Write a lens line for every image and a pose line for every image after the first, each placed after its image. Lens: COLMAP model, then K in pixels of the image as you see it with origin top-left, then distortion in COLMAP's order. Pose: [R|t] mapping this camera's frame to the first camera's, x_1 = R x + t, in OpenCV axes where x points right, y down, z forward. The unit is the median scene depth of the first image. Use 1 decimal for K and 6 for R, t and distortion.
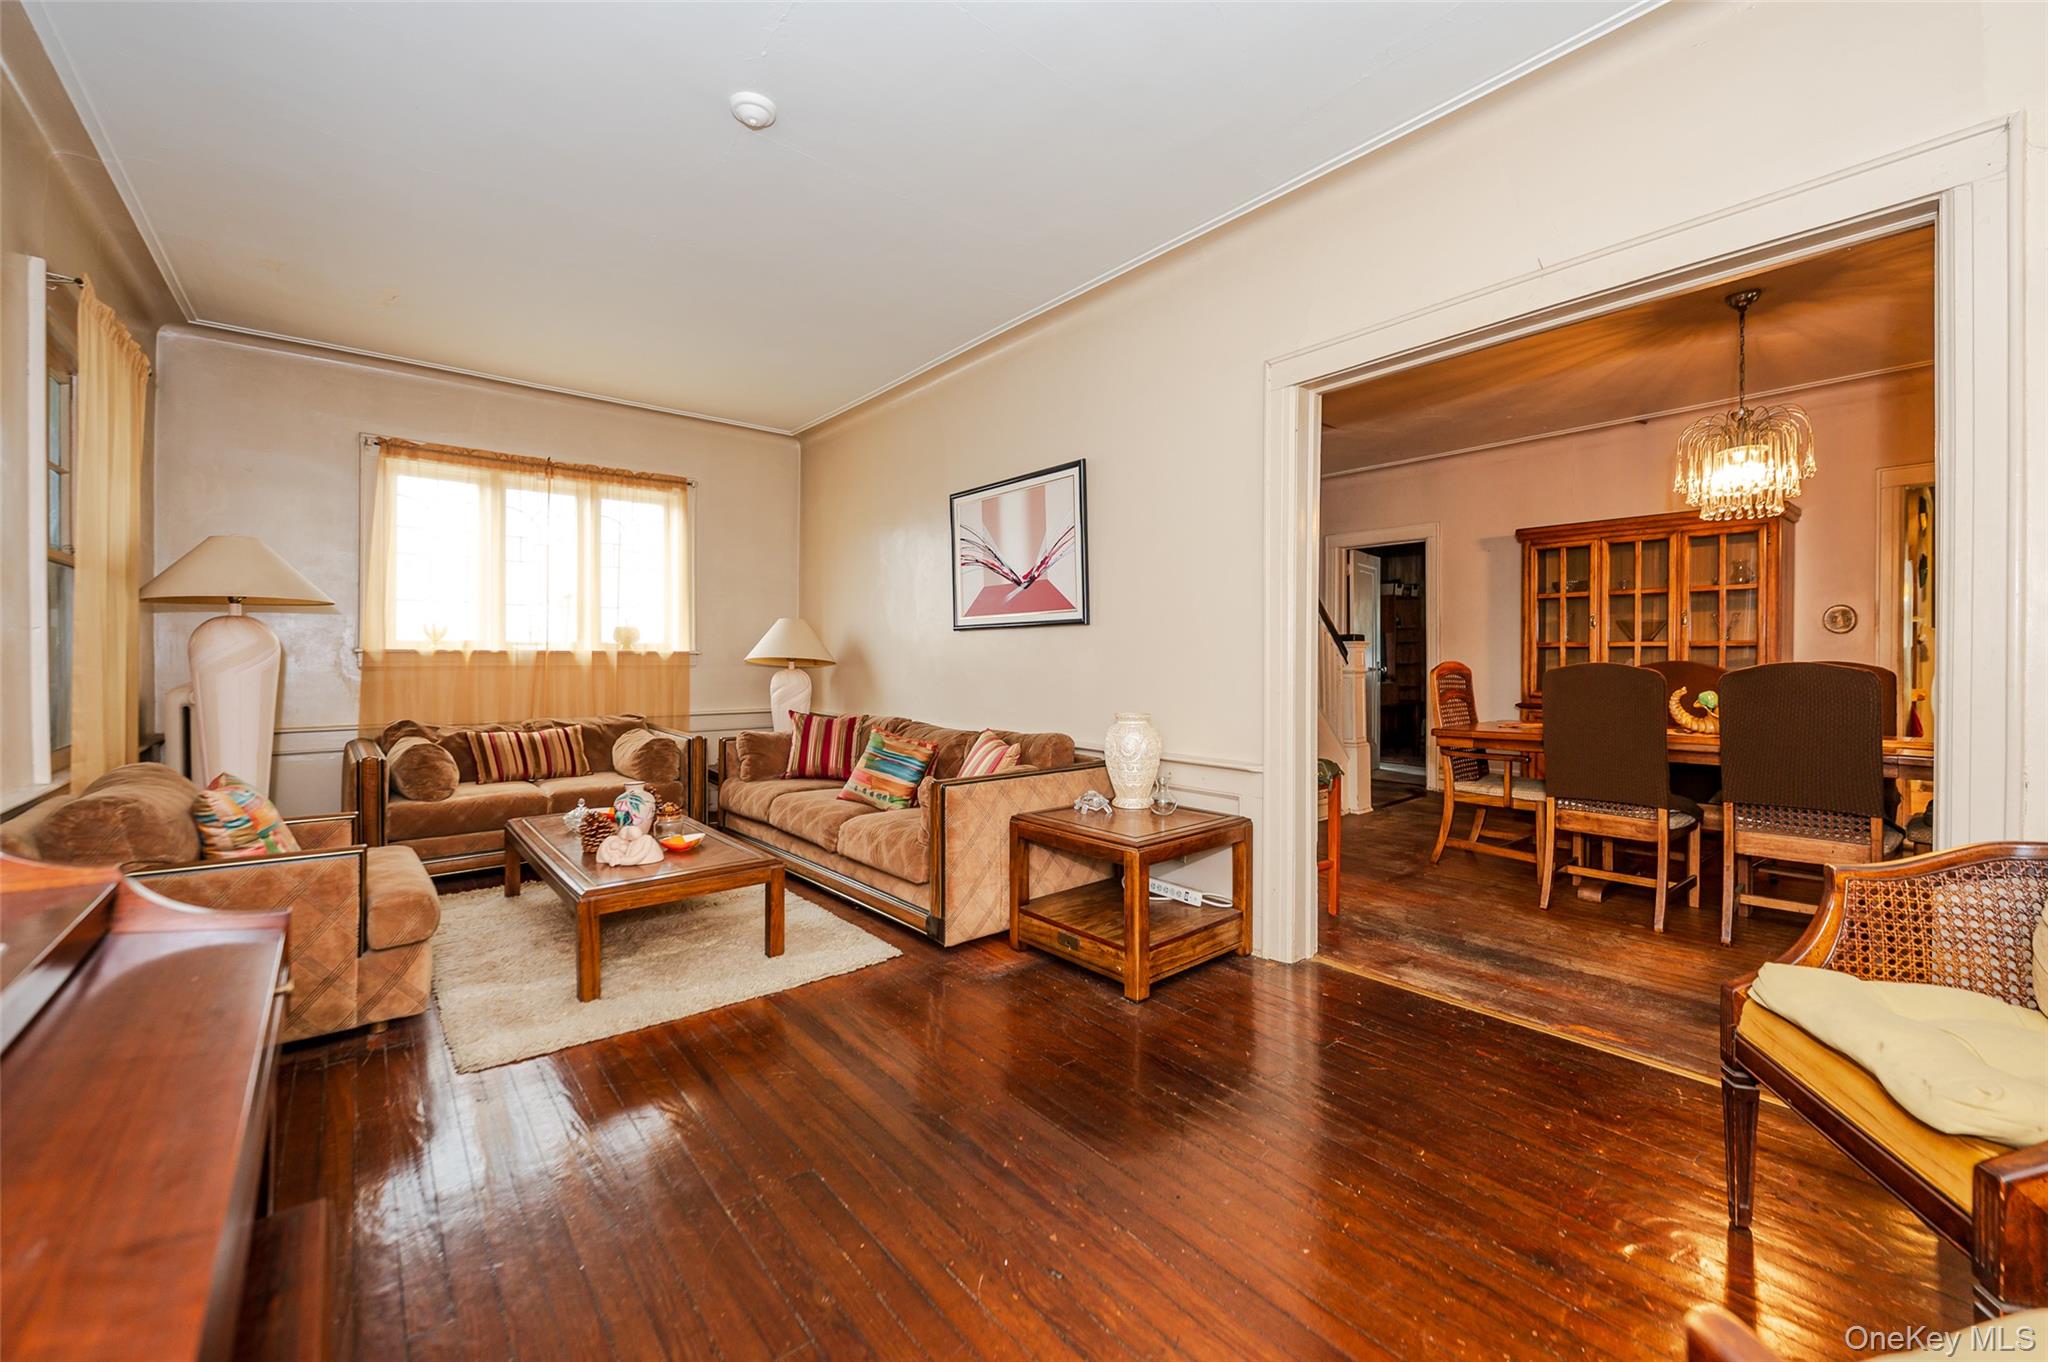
lens RADIAL K [[810.1, 0, 1017.8], [0, 810.1, 665.8], [0, 0, 1]] dist [0.003010, 0.000087]
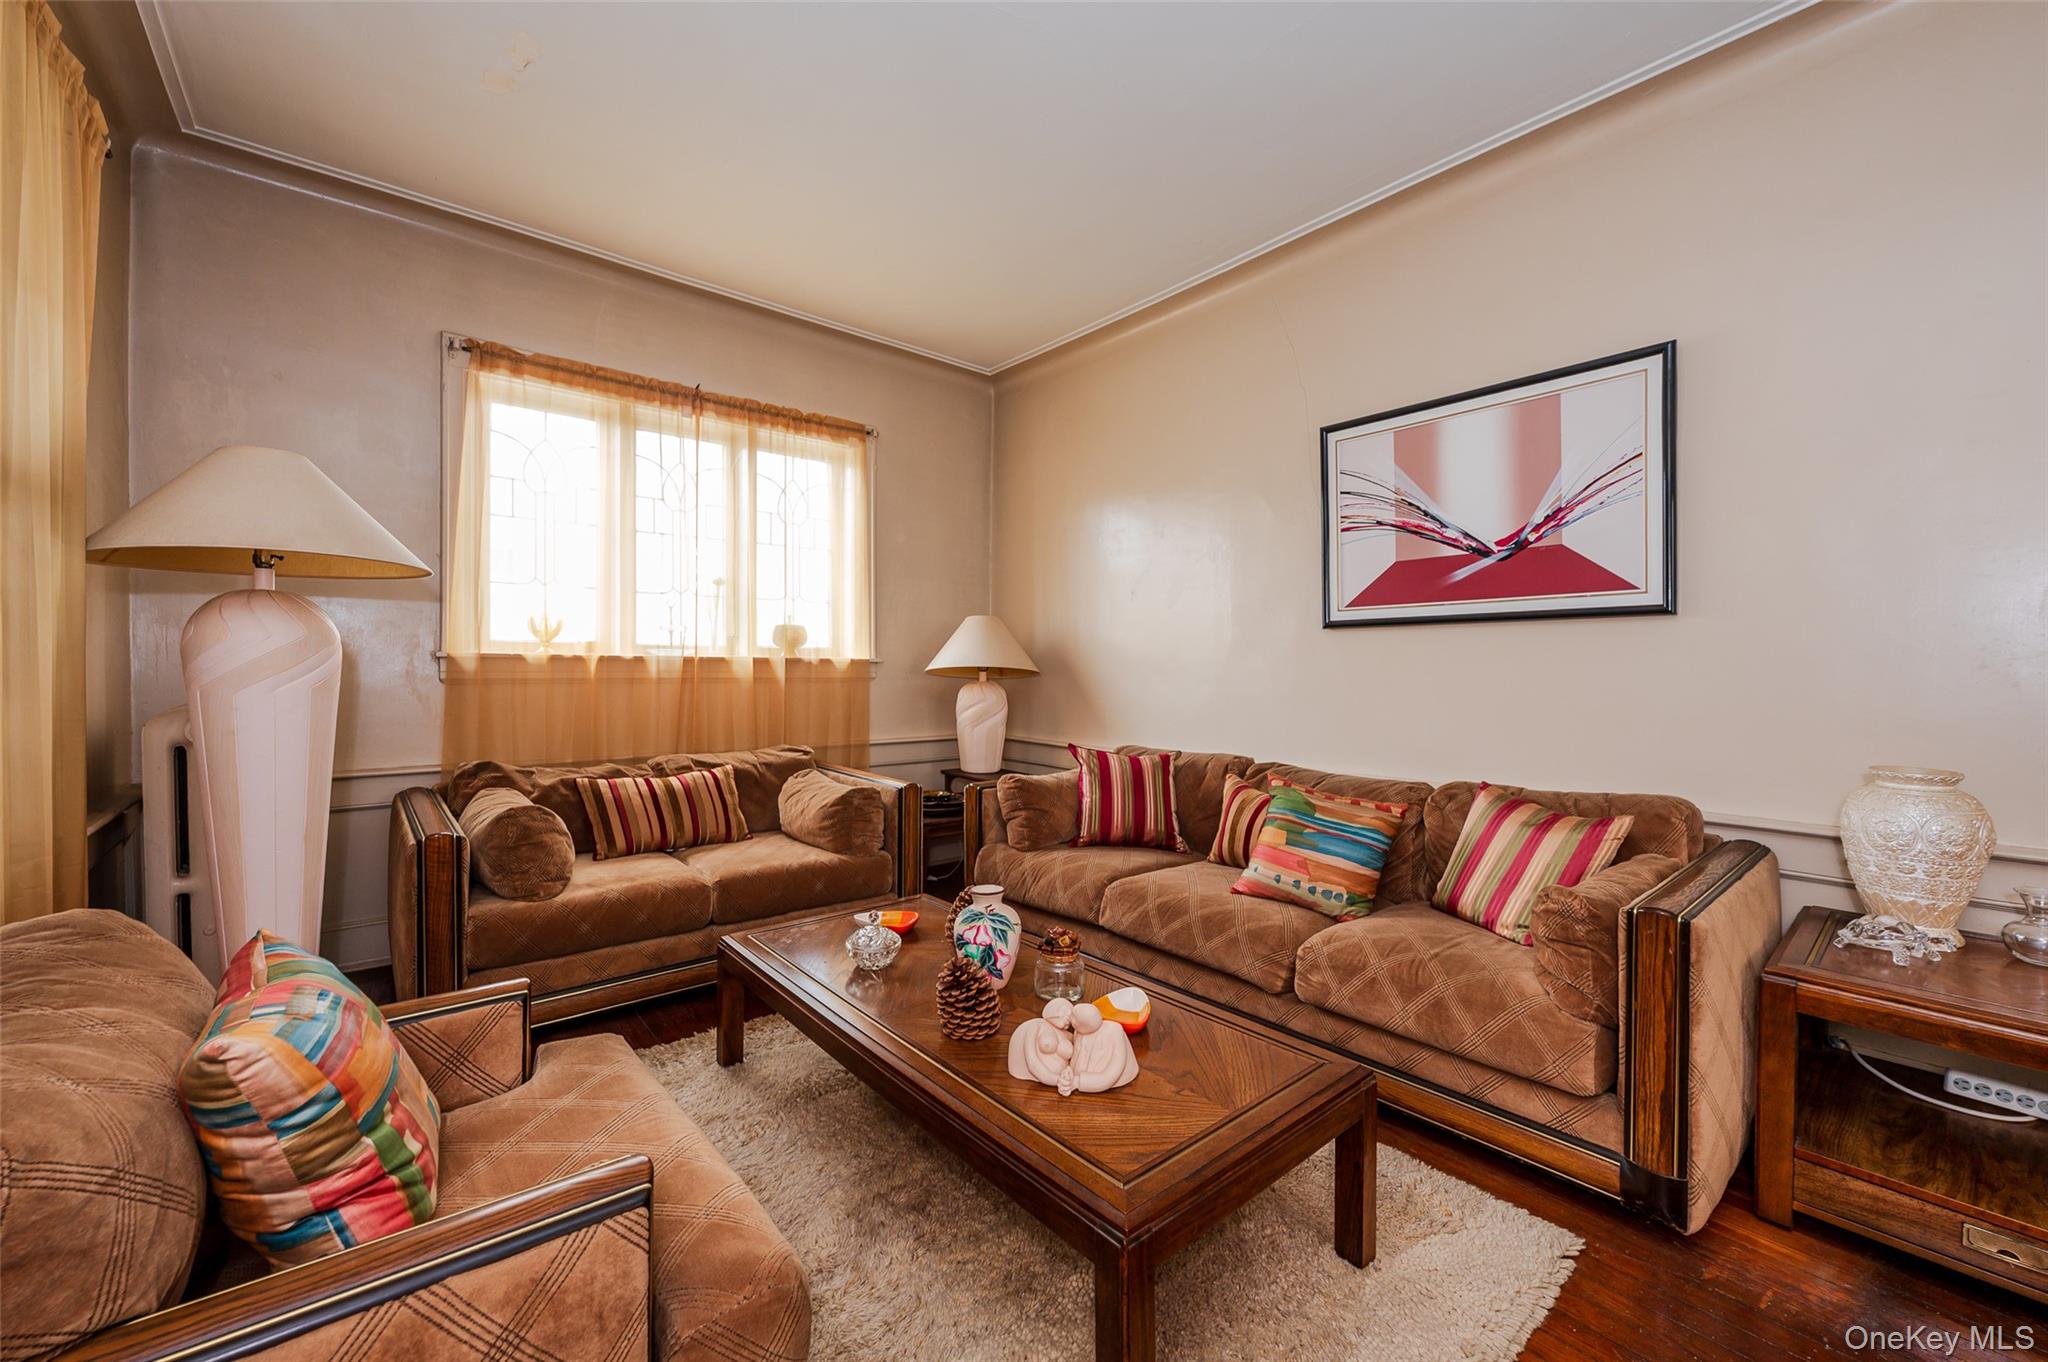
lens RADIAL K [[810.1, 0, 1041.2], [0, 810.1, 684.1], [0, 0, 1]] dist [0.003010, 0.000087]
pose [[0.999930, 0.002125, 0.011623, -0.324888], [-0.002227, 0.999959, 0.008790, -0.002047], [-0.011604, -0.008816, 0.999894, 0.323105]]
